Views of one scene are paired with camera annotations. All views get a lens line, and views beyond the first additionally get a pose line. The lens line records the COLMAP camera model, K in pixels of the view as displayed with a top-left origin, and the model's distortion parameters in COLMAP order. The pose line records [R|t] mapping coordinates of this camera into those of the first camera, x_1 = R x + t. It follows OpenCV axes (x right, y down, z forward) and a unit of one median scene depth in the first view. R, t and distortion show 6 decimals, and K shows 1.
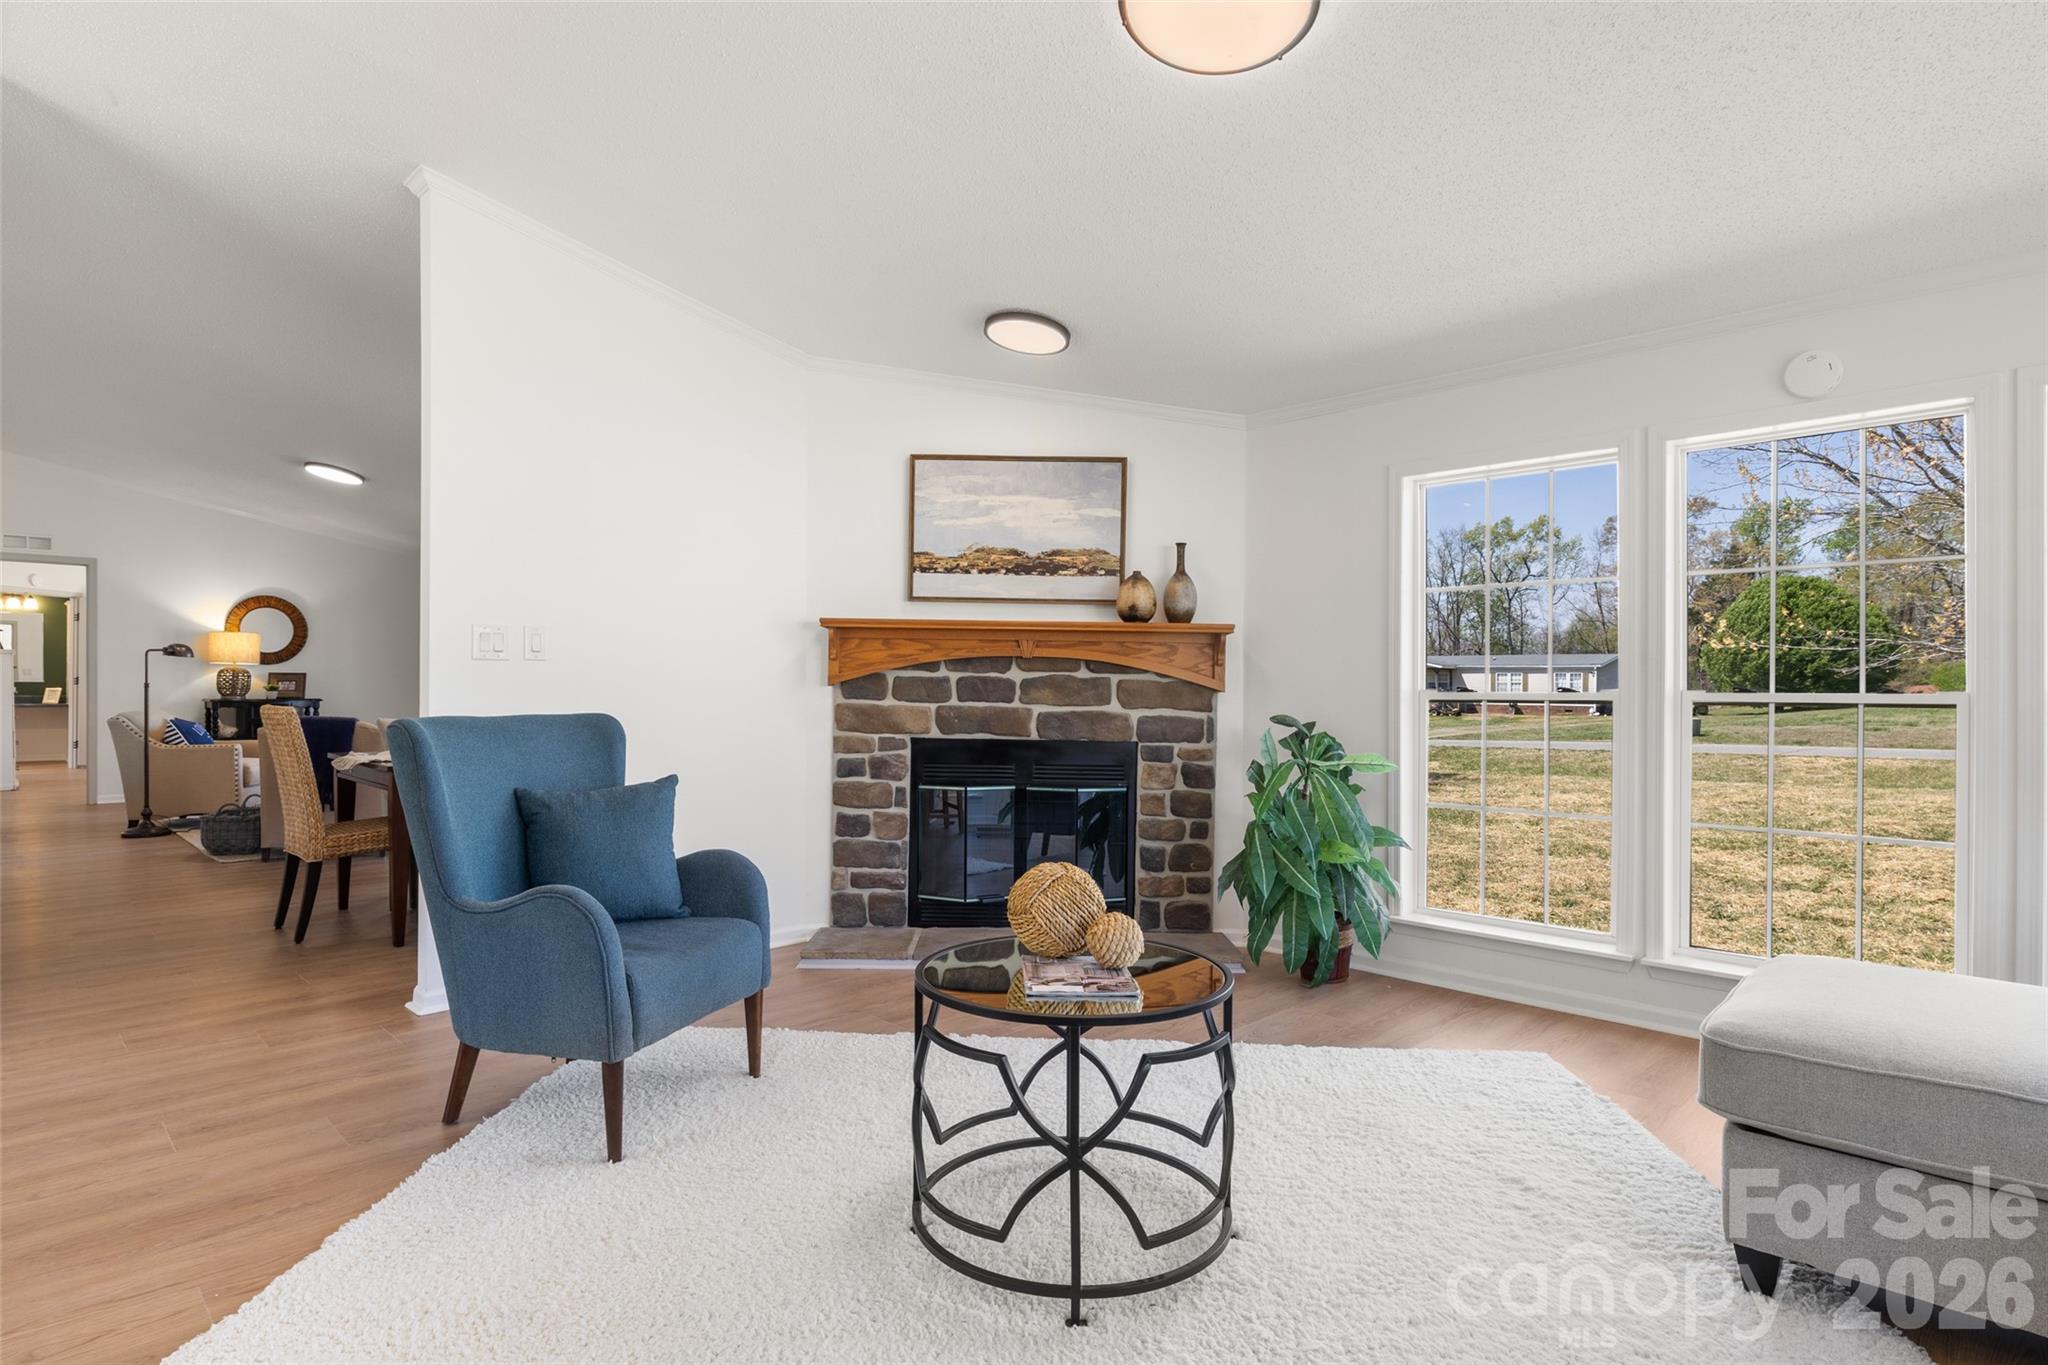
lens RADIAL K [[1037.1, 0, 1023.1], [0, 1037.1, 689.0], [0, 0, 1]] dist [-0.004048, 0.000836]
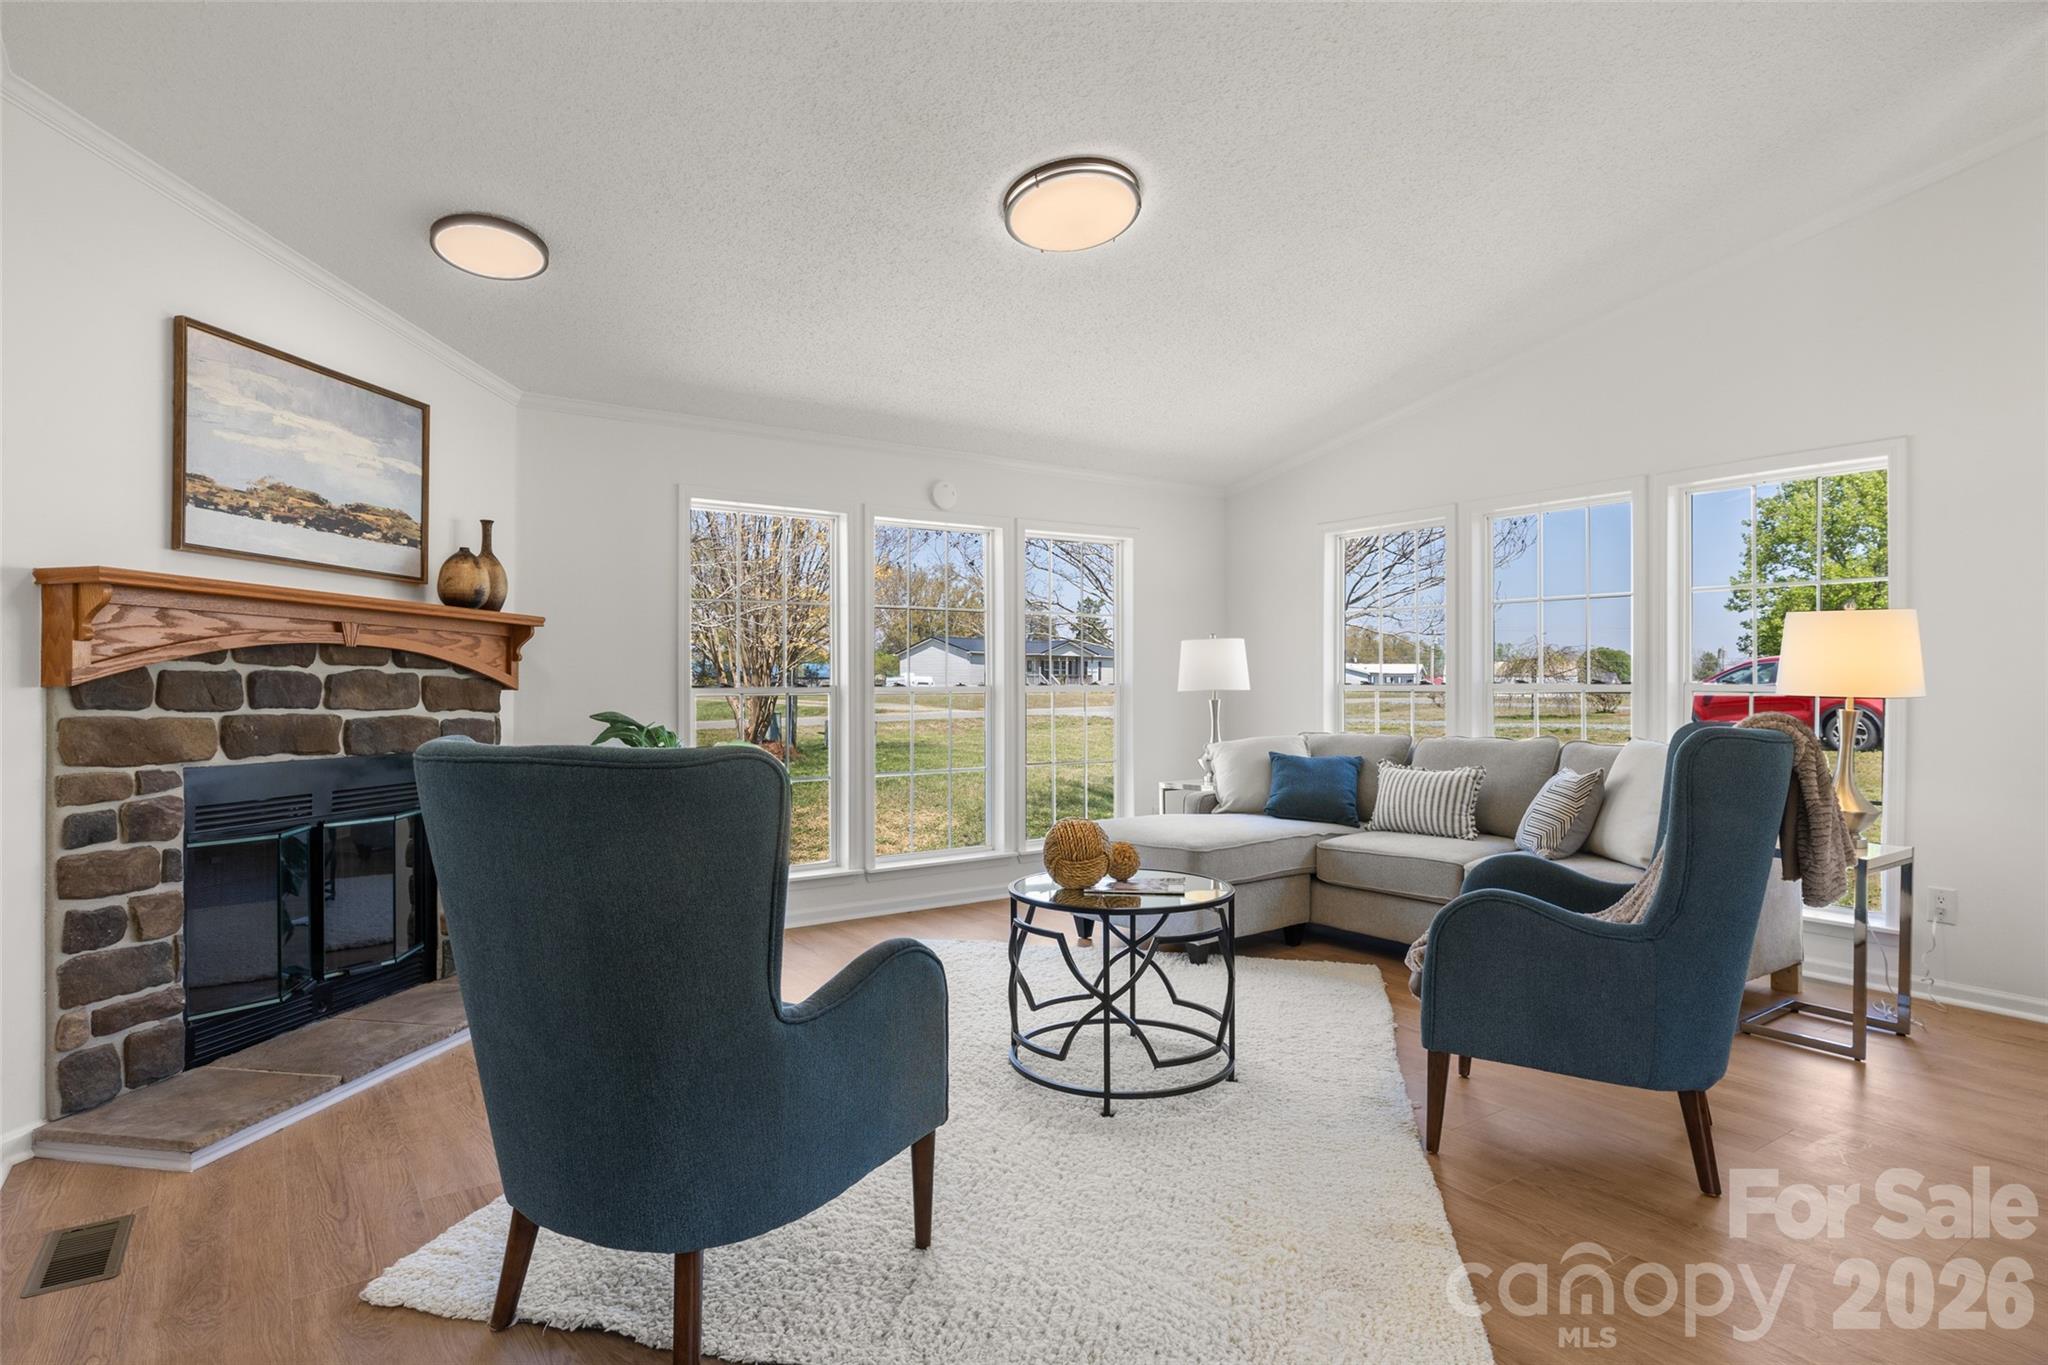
lens RADIAL K [[1086.8, 0, 1023.0], [0, 1086.8, 678.9], [0, 0, 1]] dist [0.000445, -0.000374]
pose [[0.188804, -0.001494, 0.982014, -0.656522], [0.004419, 0.999990, 0.000671, -0.005313], [-0.982005, 0.004212, 0.188809, 0.378513]]
